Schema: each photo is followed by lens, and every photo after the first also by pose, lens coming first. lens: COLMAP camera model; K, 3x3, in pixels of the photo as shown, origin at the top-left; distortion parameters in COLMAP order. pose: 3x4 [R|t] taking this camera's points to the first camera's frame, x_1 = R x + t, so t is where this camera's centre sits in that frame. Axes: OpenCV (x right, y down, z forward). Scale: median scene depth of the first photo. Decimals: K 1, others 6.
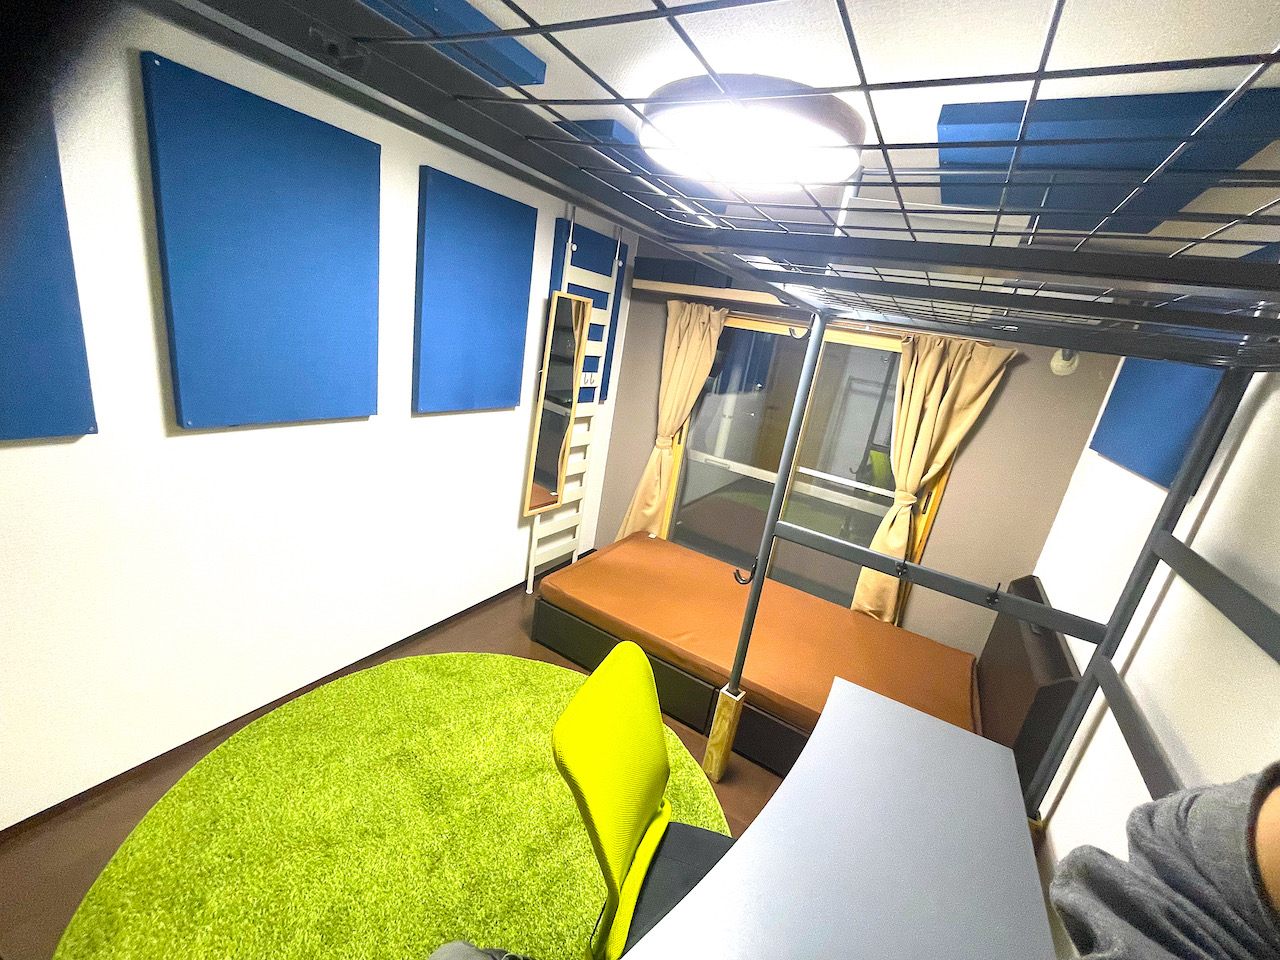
lens RADIAL K [[521.1, 0, 638.9], [0, 521.1, 451.0], [0, 0, 1]] dist [-0.000621, 0.000017]
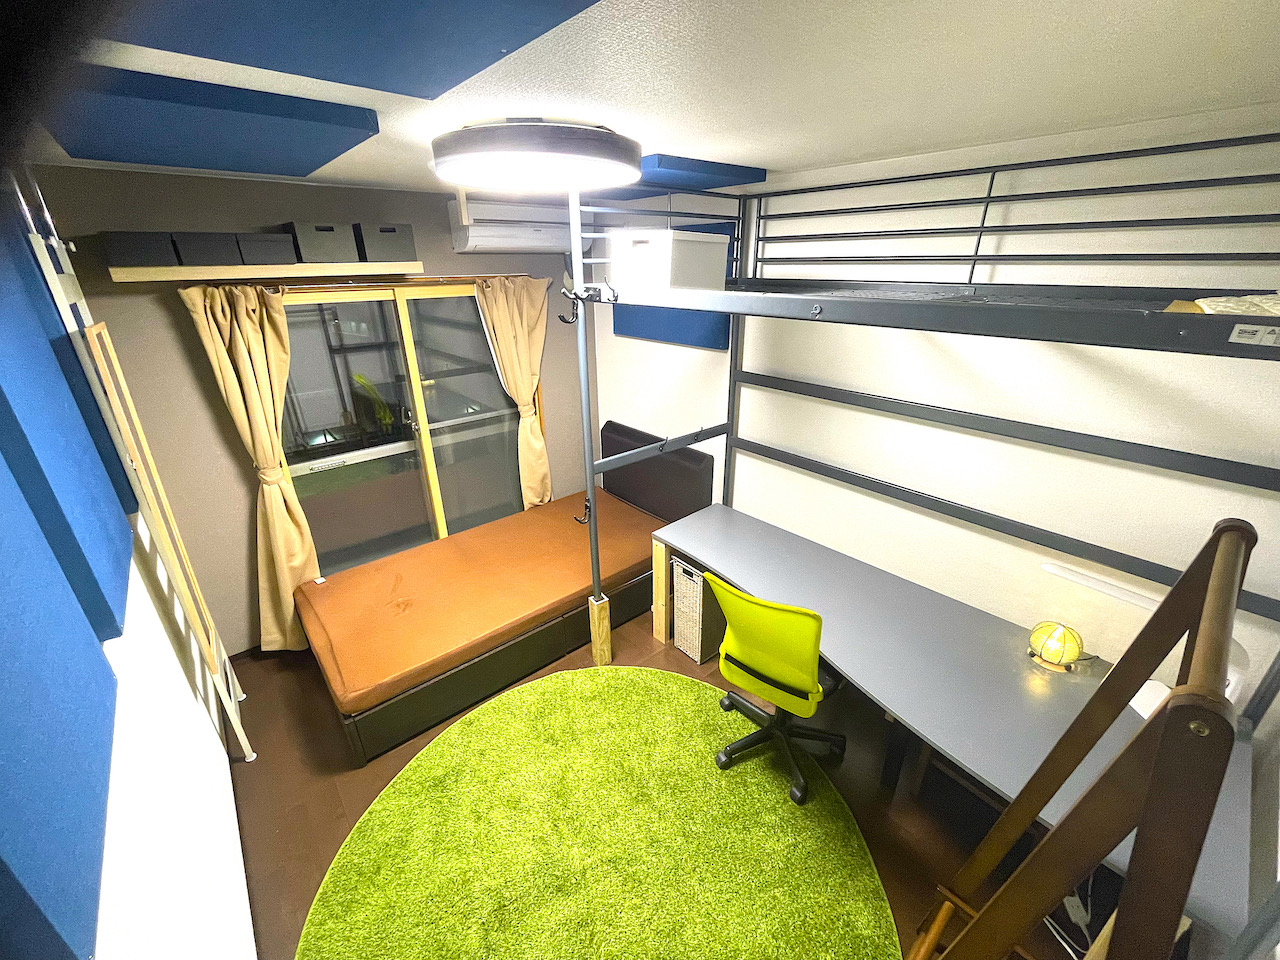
lens RADIAL K [[519.2, 0, 638.3], [0, 519.2, 480.5], [0, 0, 1]] dist [-0.002878, 0.000158]
pose [[0.306666, -0.518314, 0.798315, -0.567762], [0.283389, 0.850410, 0.443275, -0.282167], [-0.908651, 0.090297, 0.407676, 0.293560]]
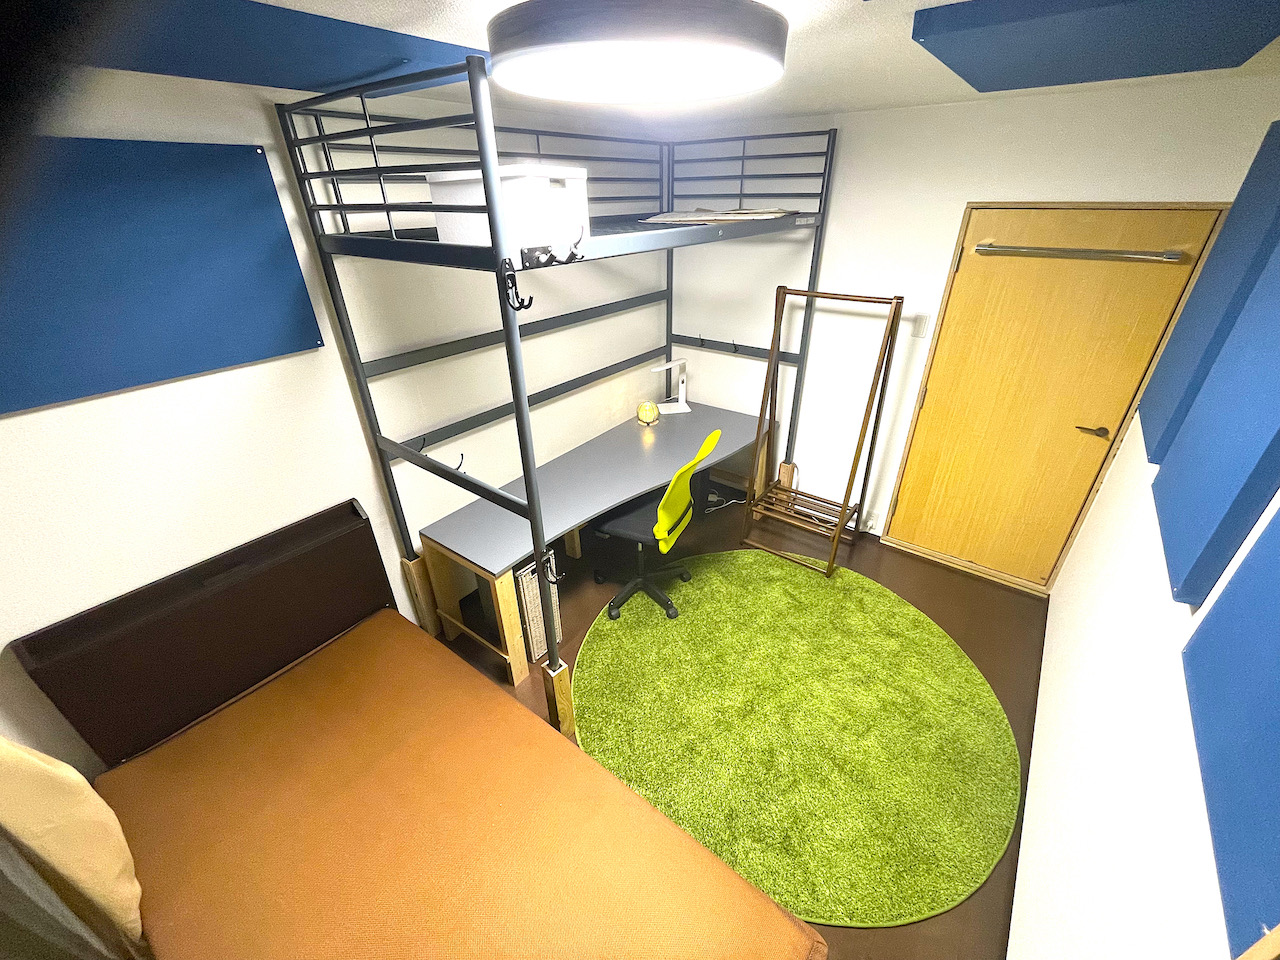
lens RADIAL K [[519.2, 0, 638.3], [0, 519.2, 480.5], [0, 0, 1]] dist [-0.002878, 0.000158]
pose [[-0.983187, -0.179097, 0.035610, 0.022996], [-0.105680, 0.717123, 0.688887, -0.413834], [-0.148915, 0.673542, -0.723993, 1.203017]]
